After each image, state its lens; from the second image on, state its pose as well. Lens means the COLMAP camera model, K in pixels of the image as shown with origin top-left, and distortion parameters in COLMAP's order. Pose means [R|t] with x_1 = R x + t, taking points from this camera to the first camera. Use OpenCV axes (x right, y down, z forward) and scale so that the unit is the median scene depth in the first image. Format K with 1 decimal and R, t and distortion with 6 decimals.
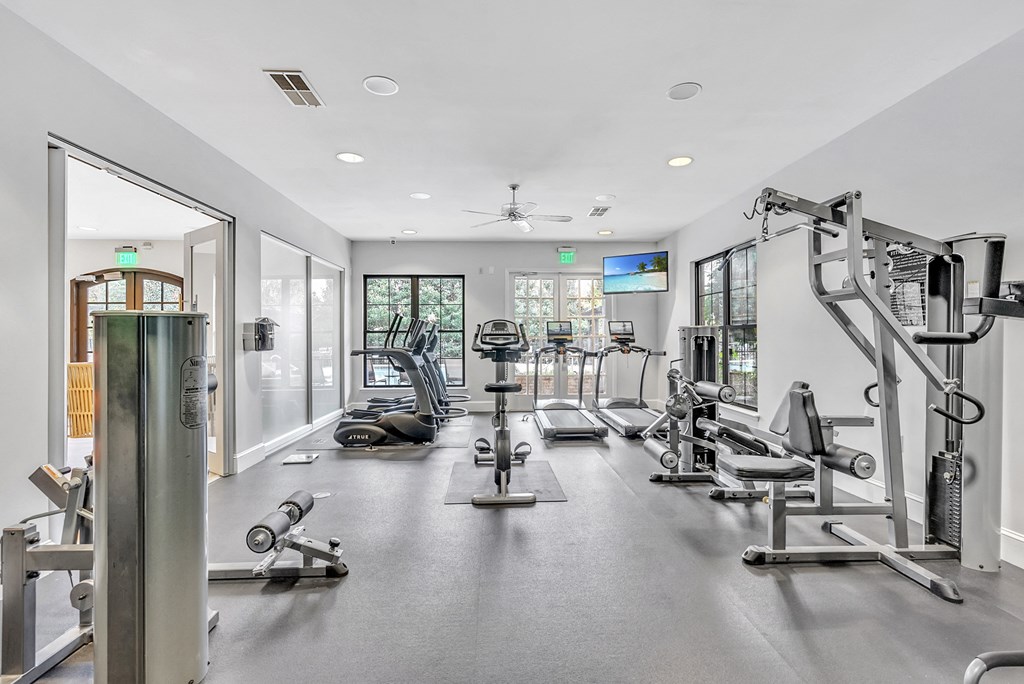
lens RADIAL K [[469.3, 0, 513.6], [0, 469.3, 335.5], [0, 0, 1]] dist [-0.008770, 0.002931]
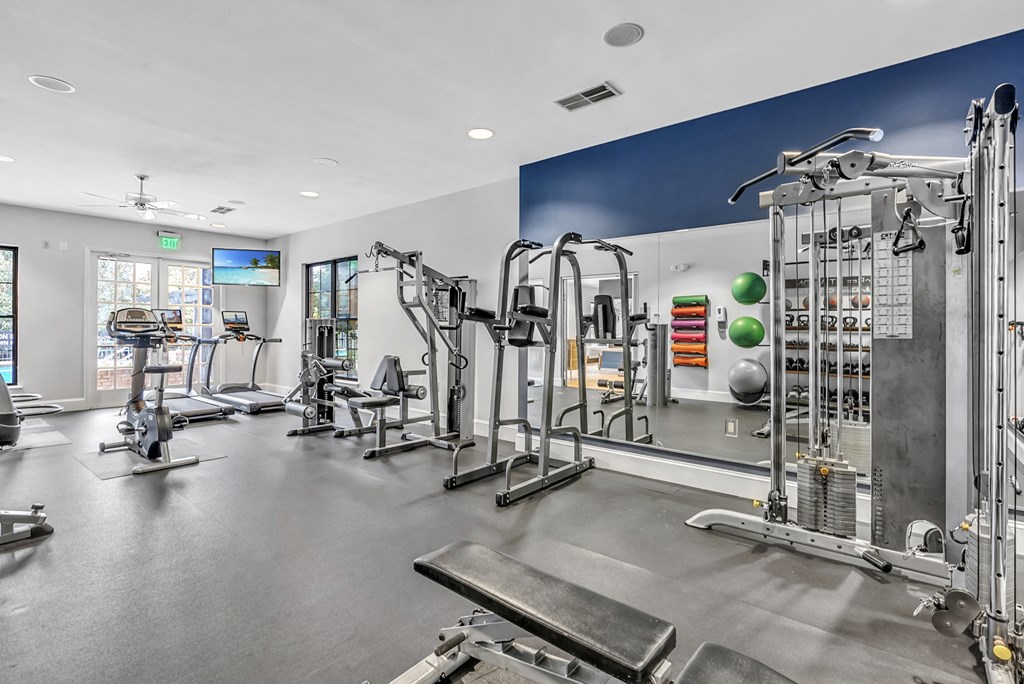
lens RADIAL K [[469.3, 0, 513.6], [0, 469.3, 332.9], [0, 0, 1]] dist [-0.008770, 0.002931]
pose [[0.664303, 0.000926, 0.747463, -0.306599], [-0.011898, 0.999886, 0.009336, 0.002547], [-0.747369, -0.015095, 0.664238, -0.388618]]
